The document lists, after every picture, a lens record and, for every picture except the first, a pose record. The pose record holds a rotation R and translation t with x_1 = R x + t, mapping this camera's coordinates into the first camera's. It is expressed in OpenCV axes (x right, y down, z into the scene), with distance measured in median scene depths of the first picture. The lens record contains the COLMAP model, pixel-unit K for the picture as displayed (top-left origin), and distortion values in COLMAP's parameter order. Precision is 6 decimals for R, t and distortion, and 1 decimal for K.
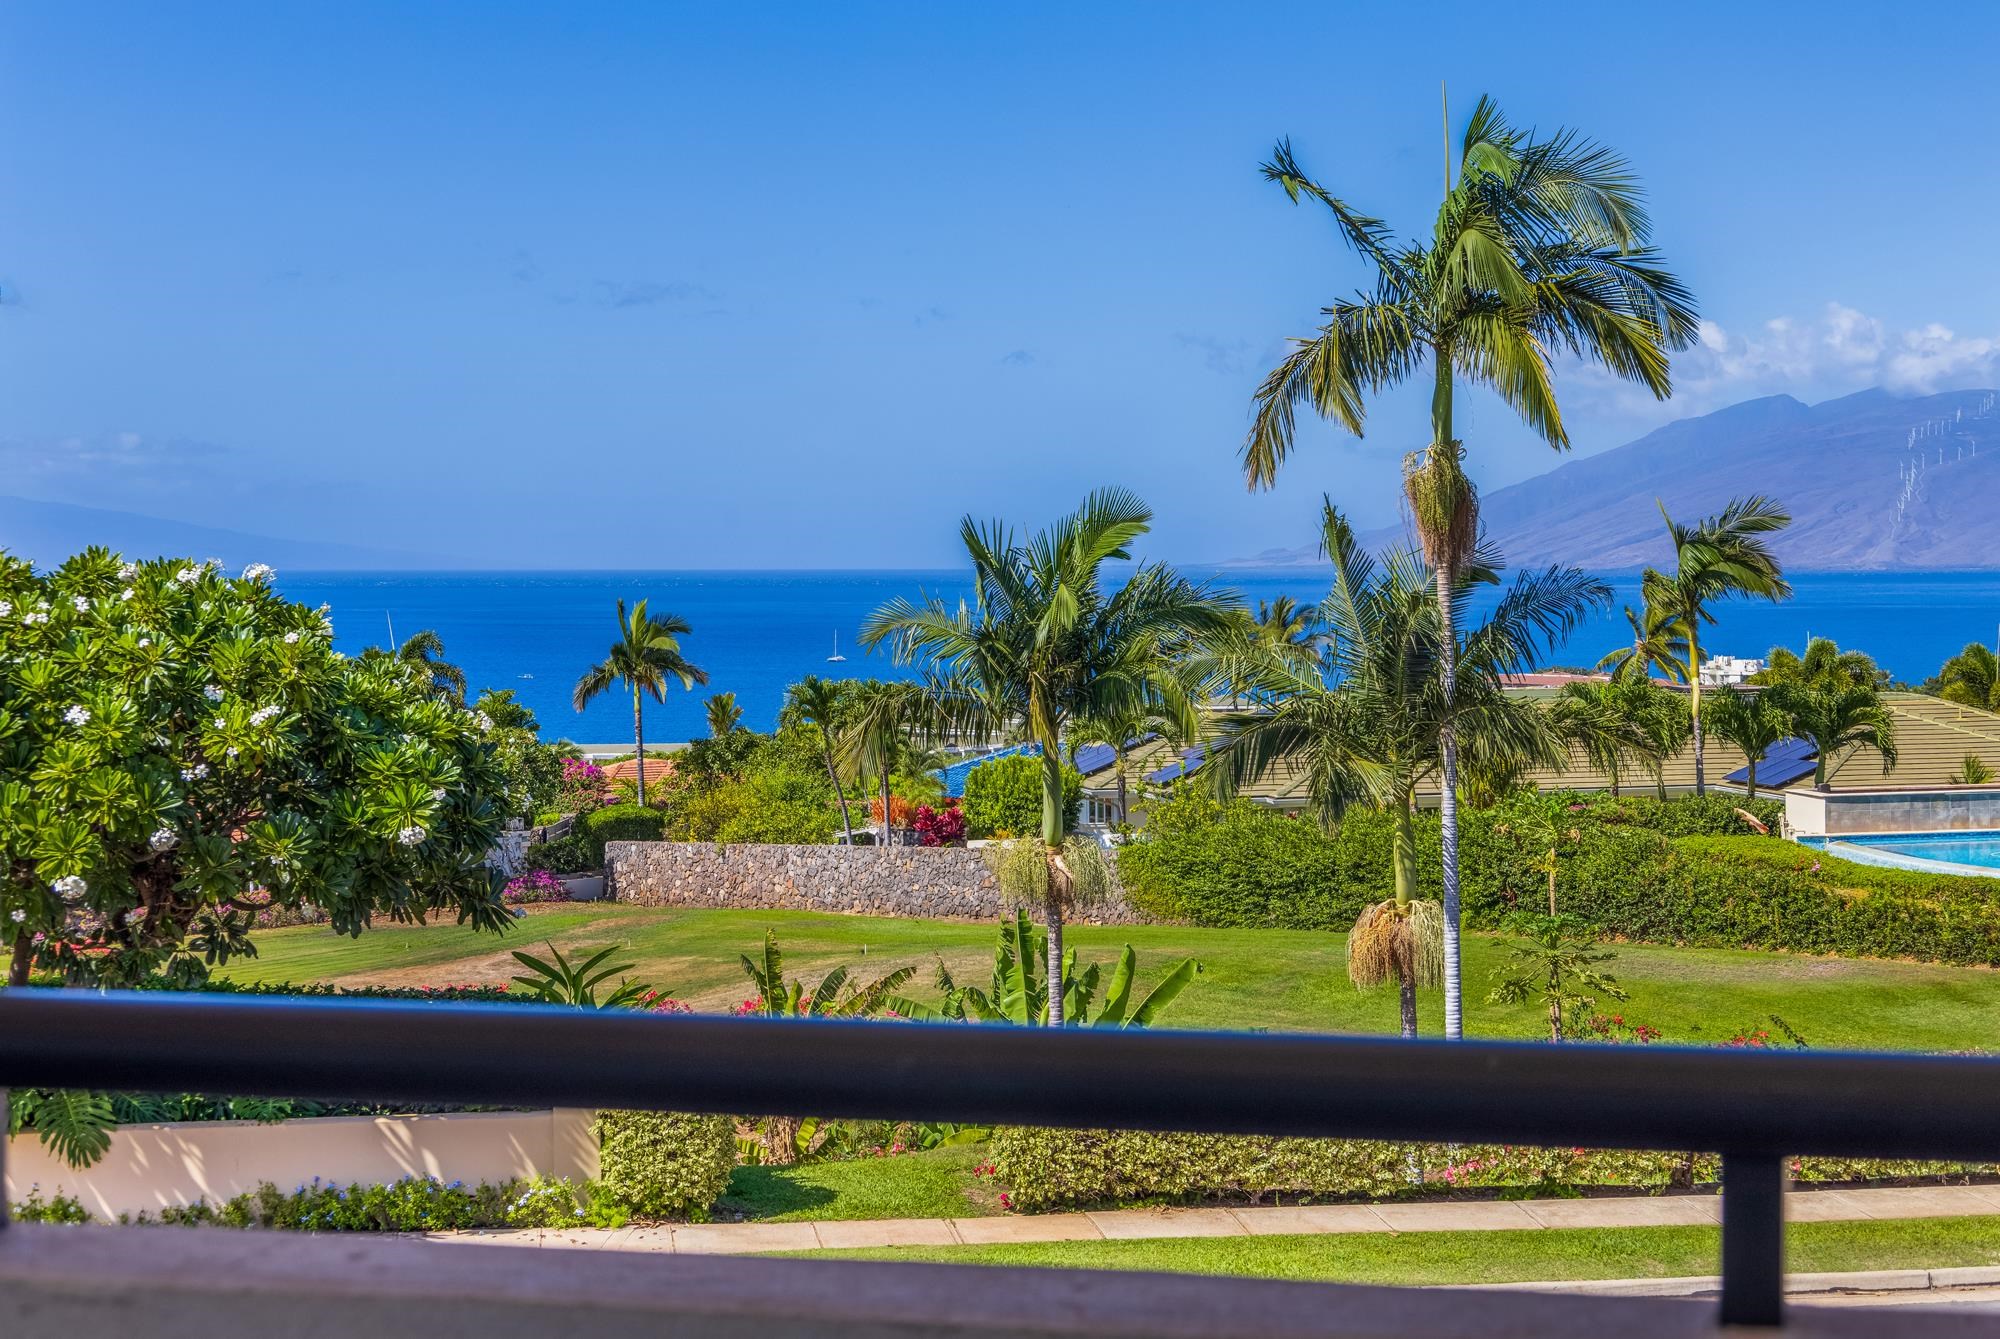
lens RADIAL K [[3293.9, 0, 1000.0], [0, 3293.9, 669.5], [0, 0, 1]] dist [0.134069, -0.061872]
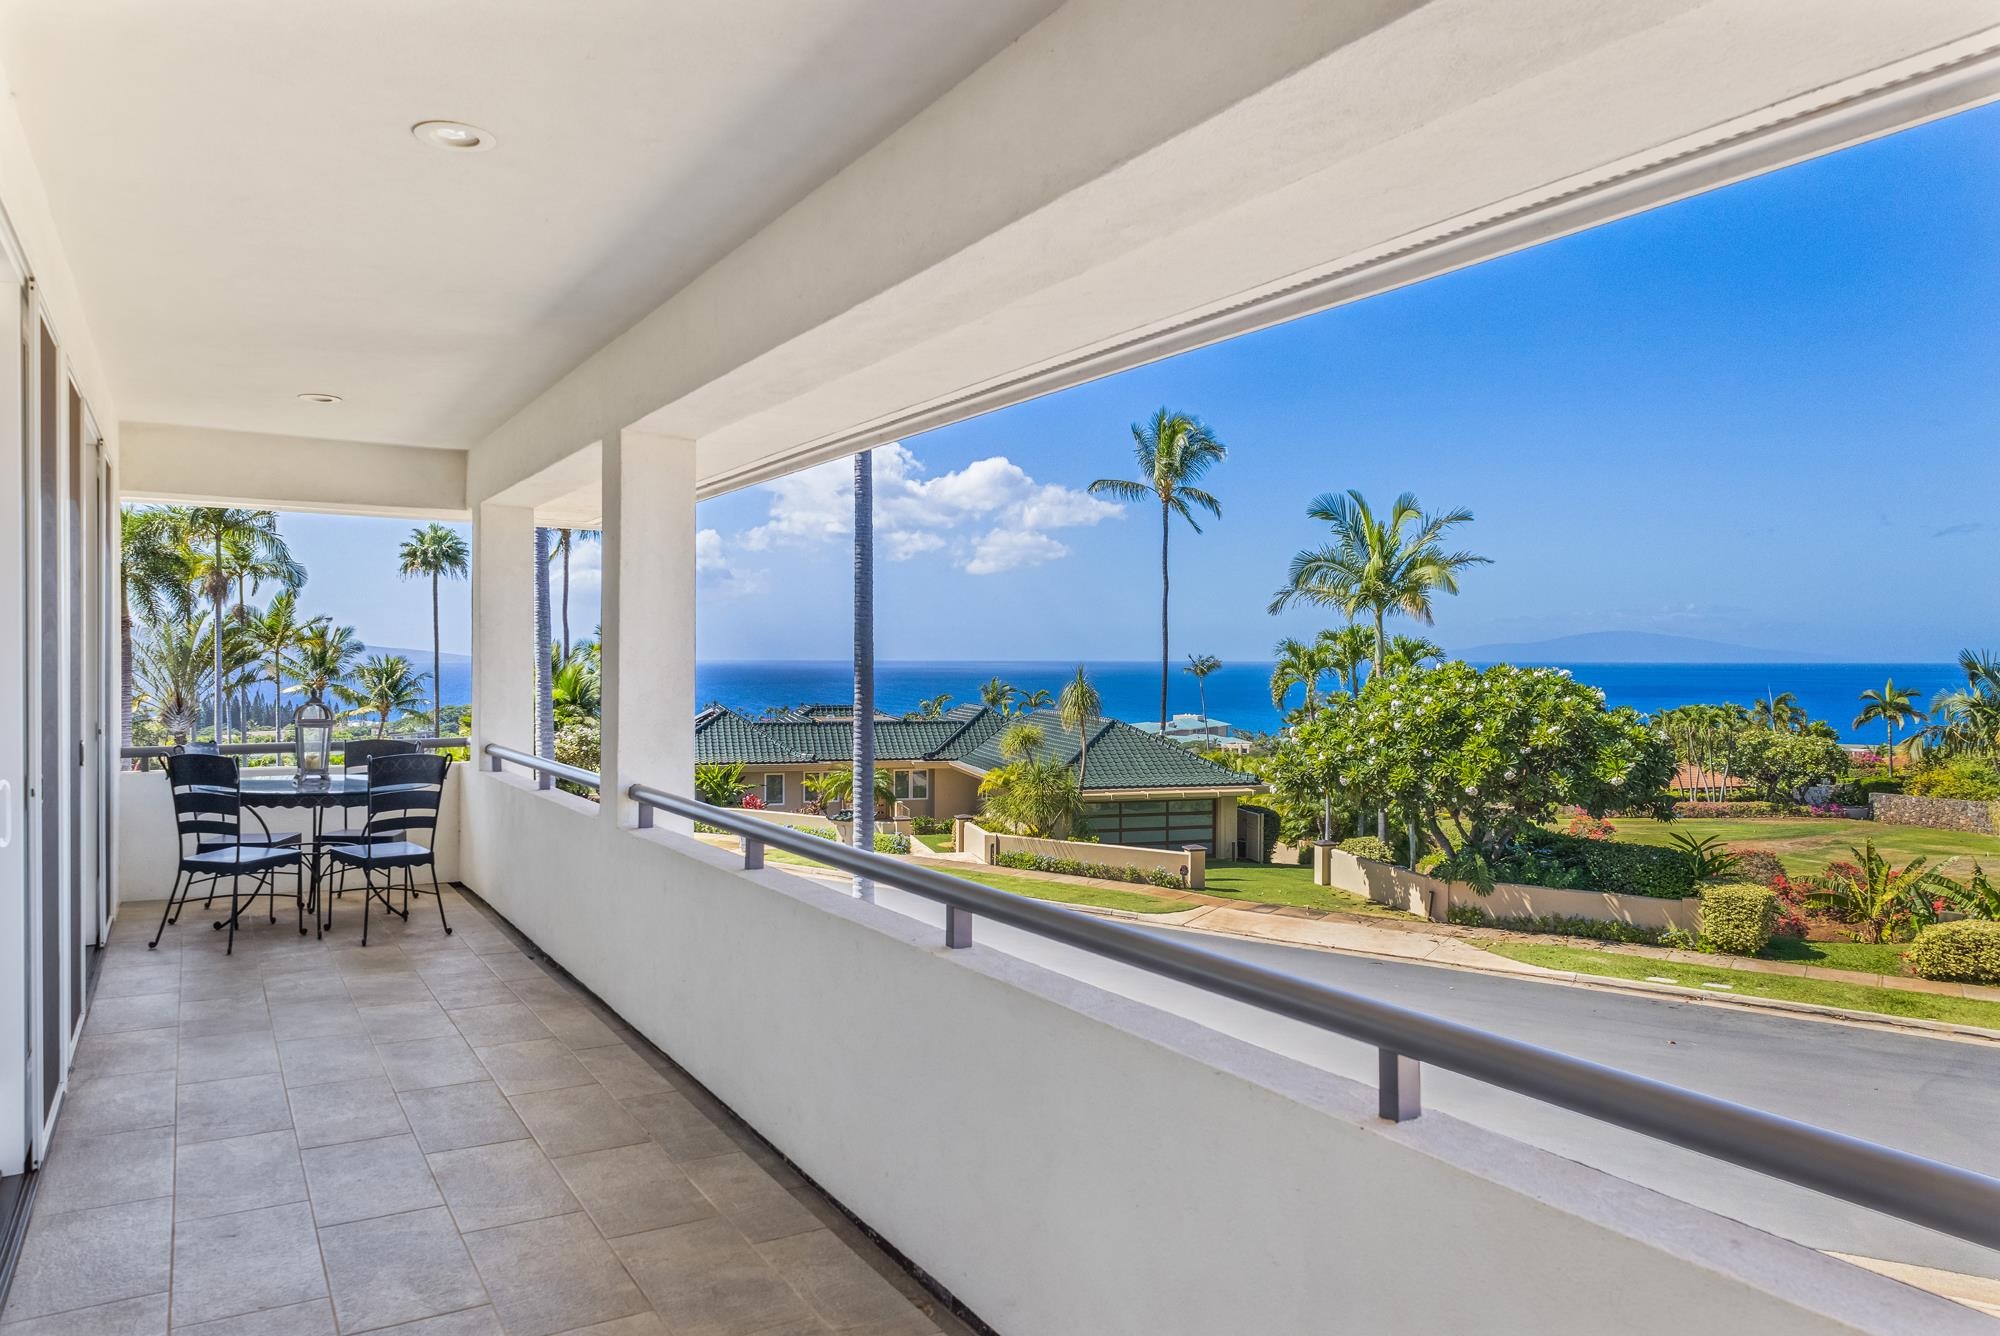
lens RADIAL K [[1300.1, 0, 1000.0], [0, 1300.1, 668.0], [0, 0, 1]] dist [0.003076, 0.001194]
pose [[0.734417, 0.012010, -0.678592, 0.139439], [-0.027880, 0.999533, -0.012483, -0.008919], [0.678126, 0.028087, 0.734409, -0.027687]]
